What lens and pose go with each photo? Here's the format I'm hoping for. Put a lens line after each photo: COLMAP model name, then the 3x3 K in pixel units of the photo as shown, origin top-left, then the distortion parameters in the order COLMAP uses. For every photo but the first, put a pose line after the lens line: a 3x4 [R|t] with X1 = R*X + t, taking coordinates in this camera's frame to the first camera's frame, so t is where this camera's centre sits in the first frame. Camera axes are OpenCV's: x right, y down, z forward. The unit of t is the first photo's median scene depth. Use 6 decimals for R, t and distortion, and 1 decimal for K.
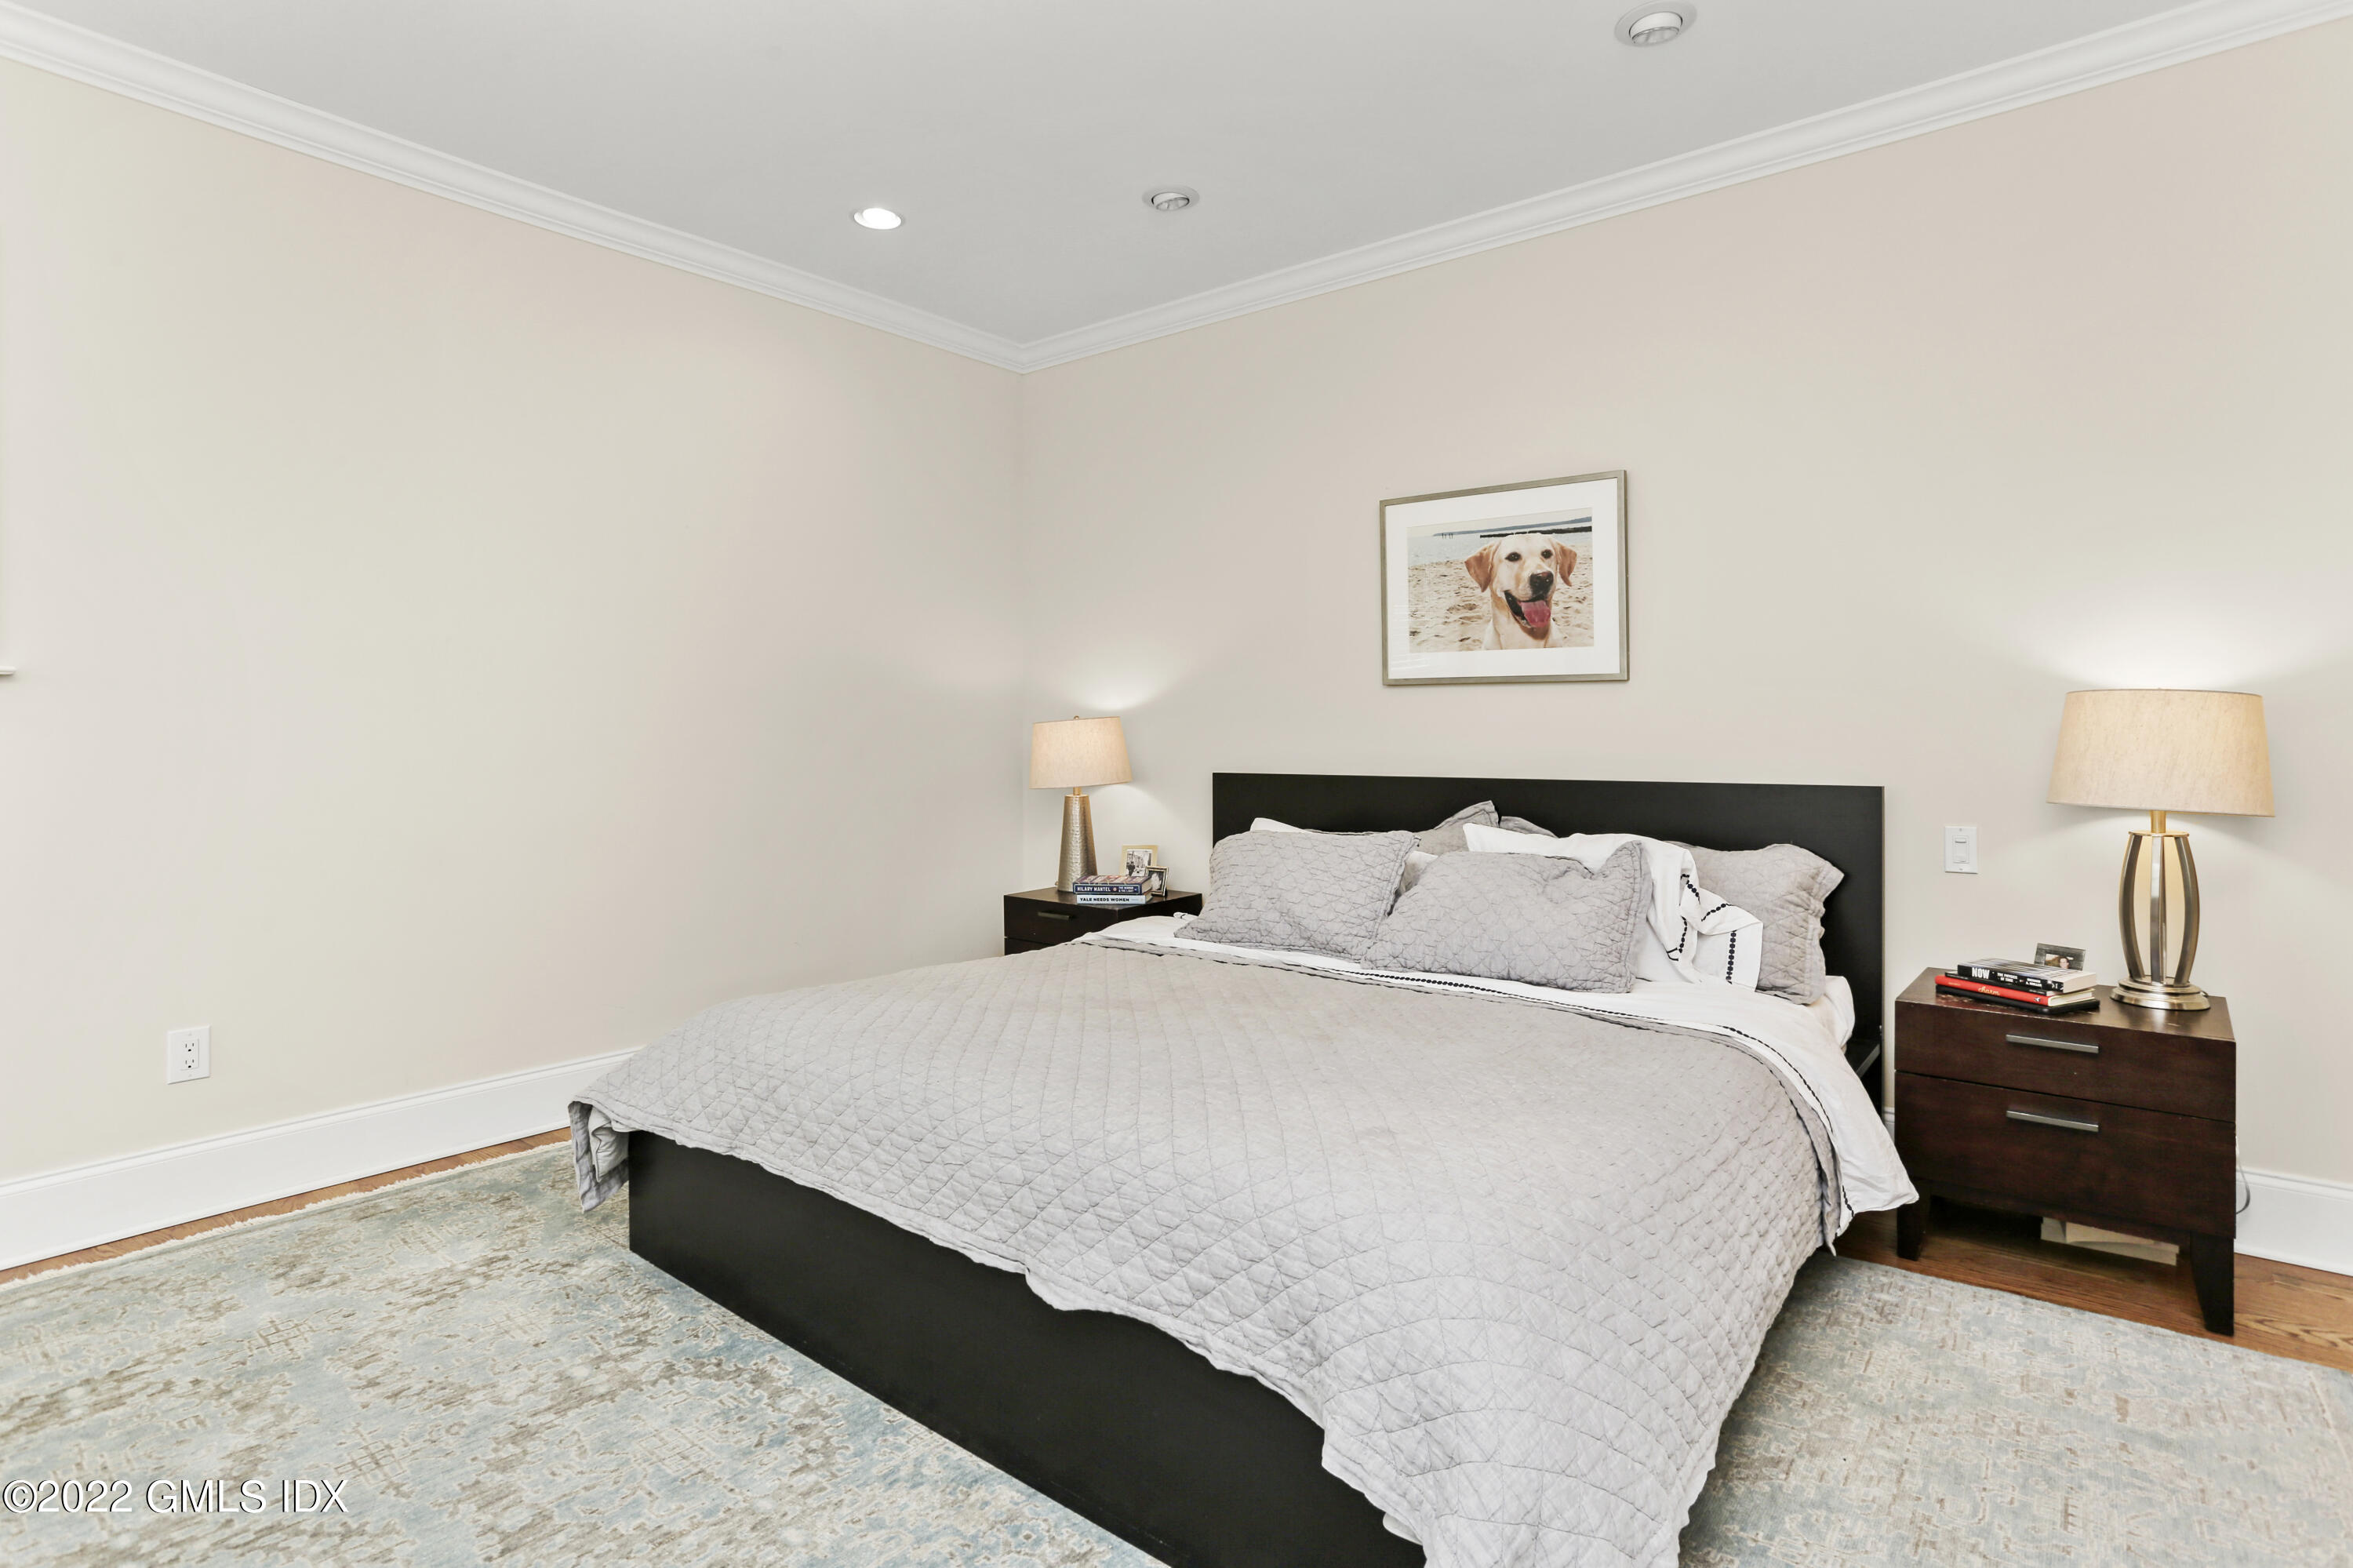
lens RADIAL K [[1165.5, 0, 1179.3], [0, 1165.5, 783.3], [0, 0, 1]] dist [-0.051330, 0.024702]
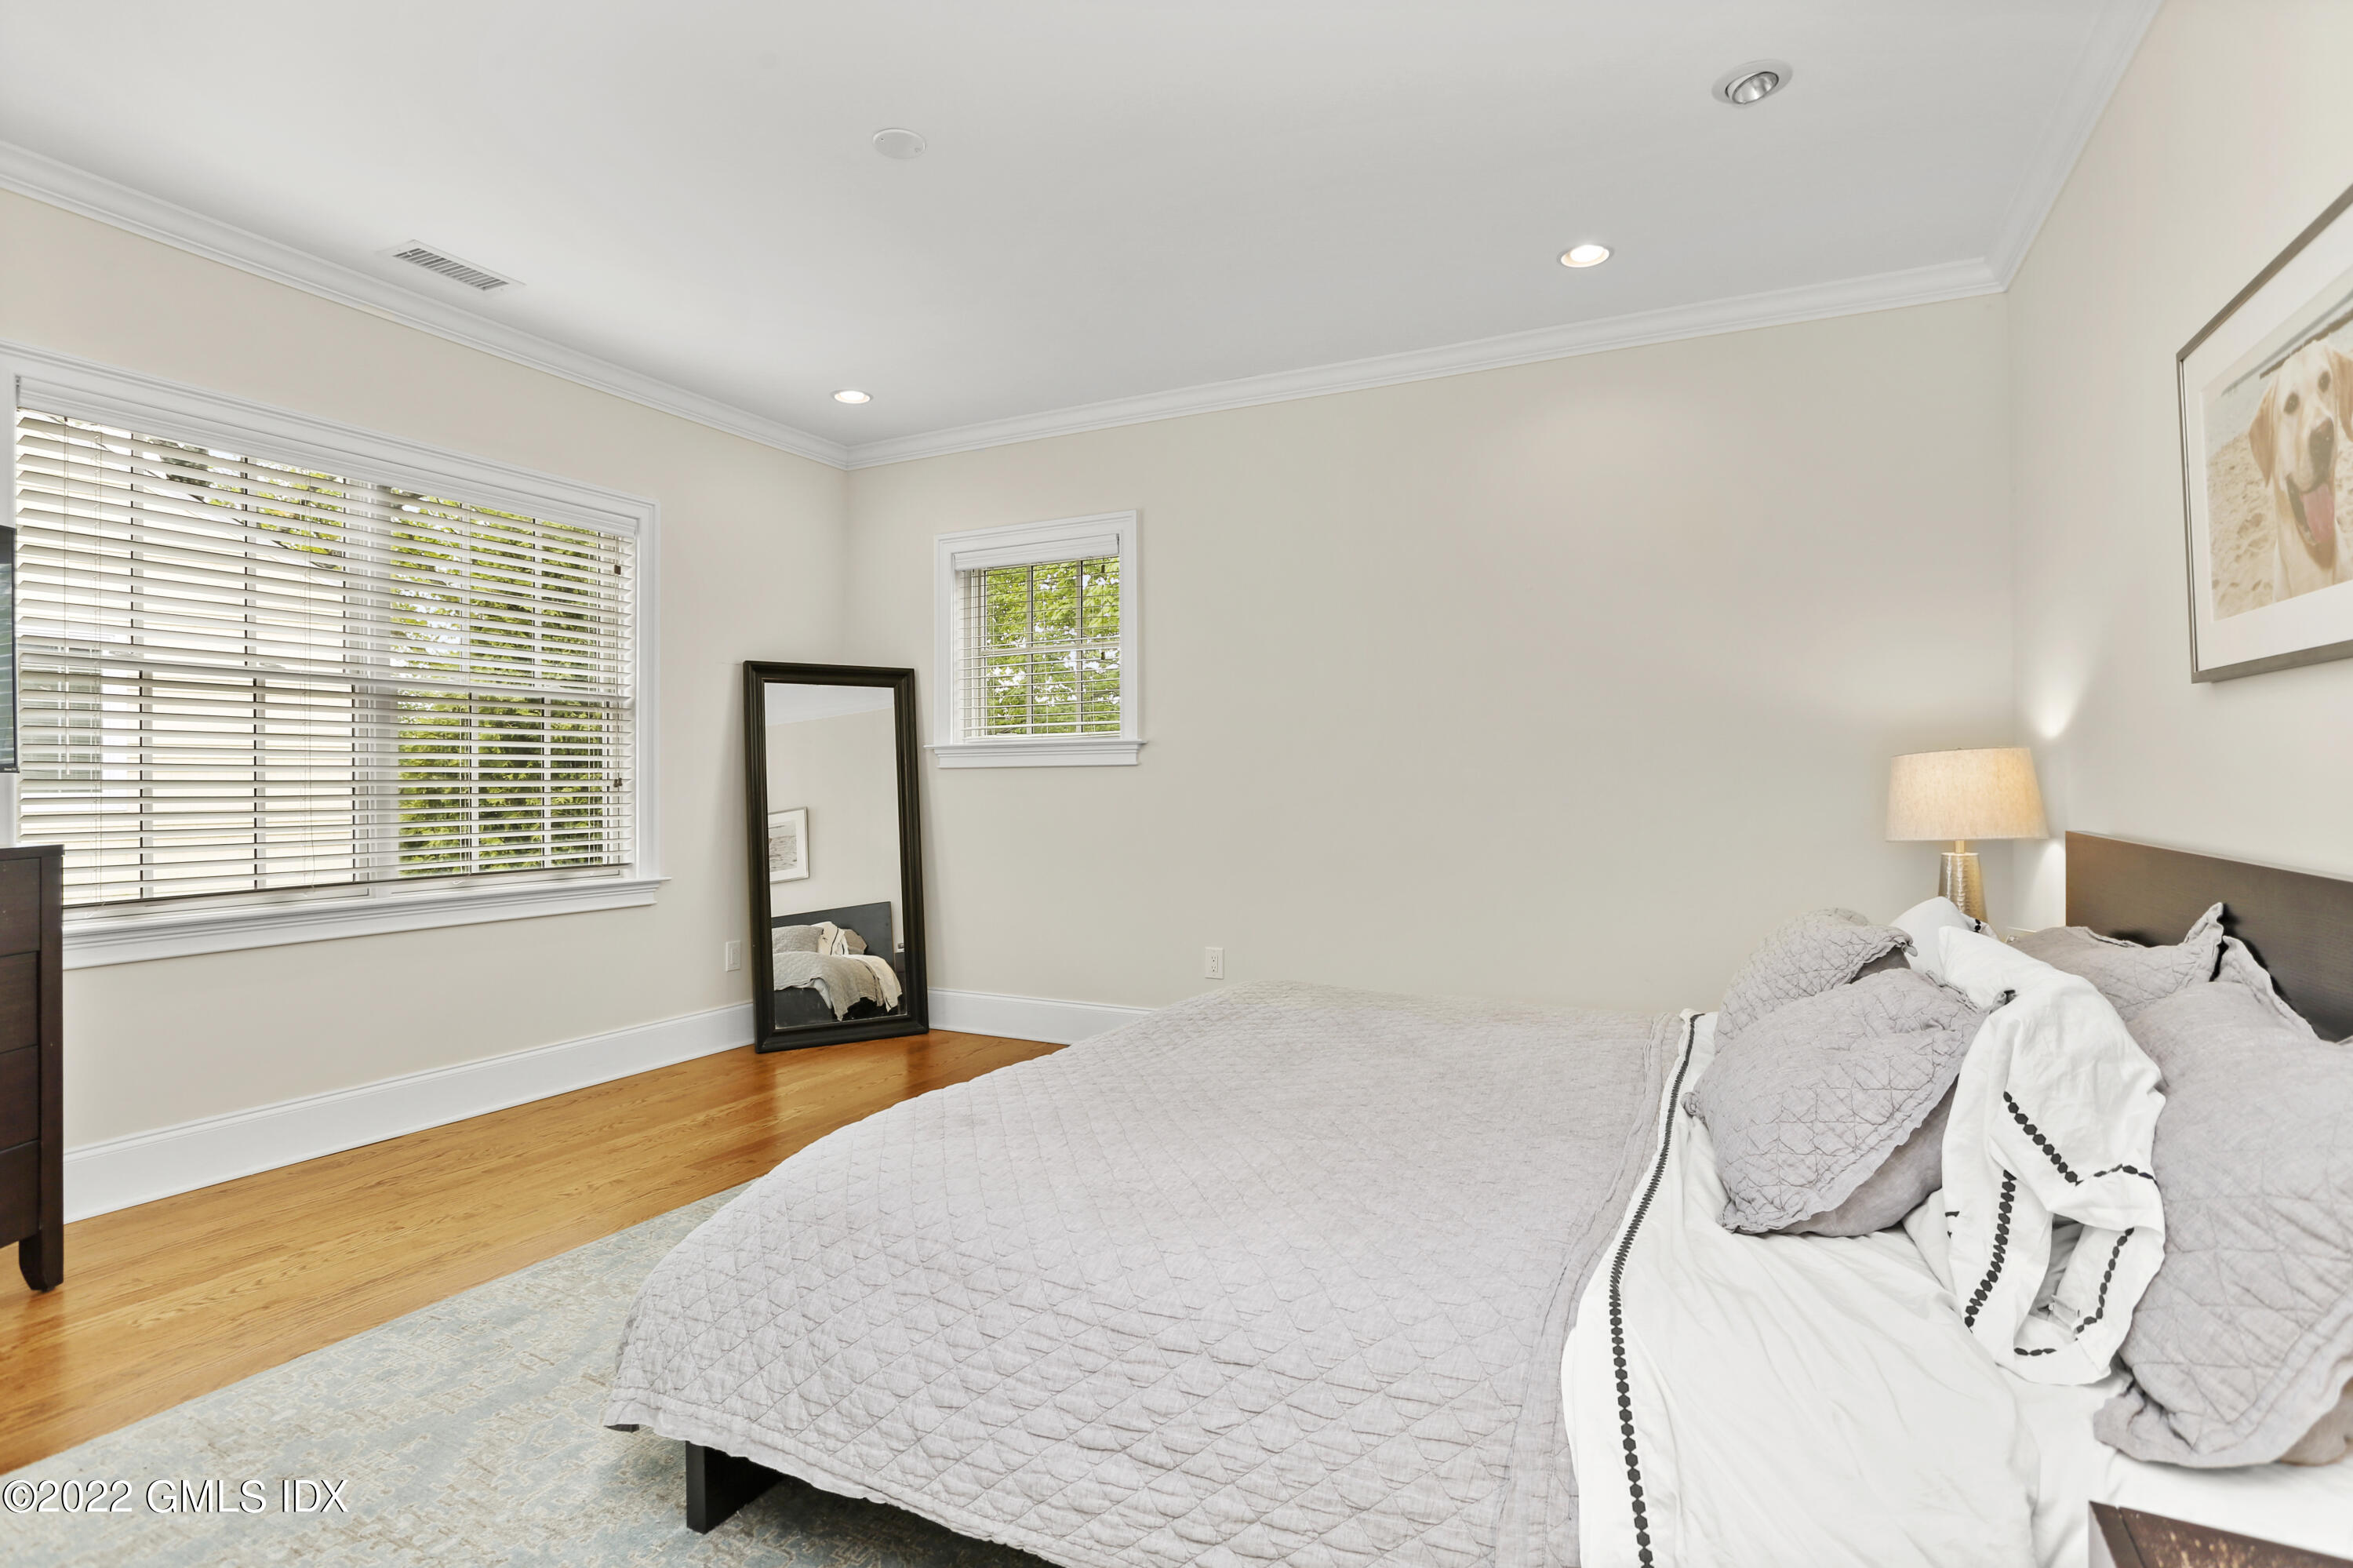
lens RADIAL K [[1165.5, 0, 1179.3], [0, 1165.5, 783.3], [0, 0, 1]] dist [-0.051330, 0.024702]
pose [[0.245031, 0.012612, -0.969433, 0.624456], [-0.043555, 0.999049, 0.001988, -0.019207], [0.968536, 0.041736, 0.245347, 0.440338]]
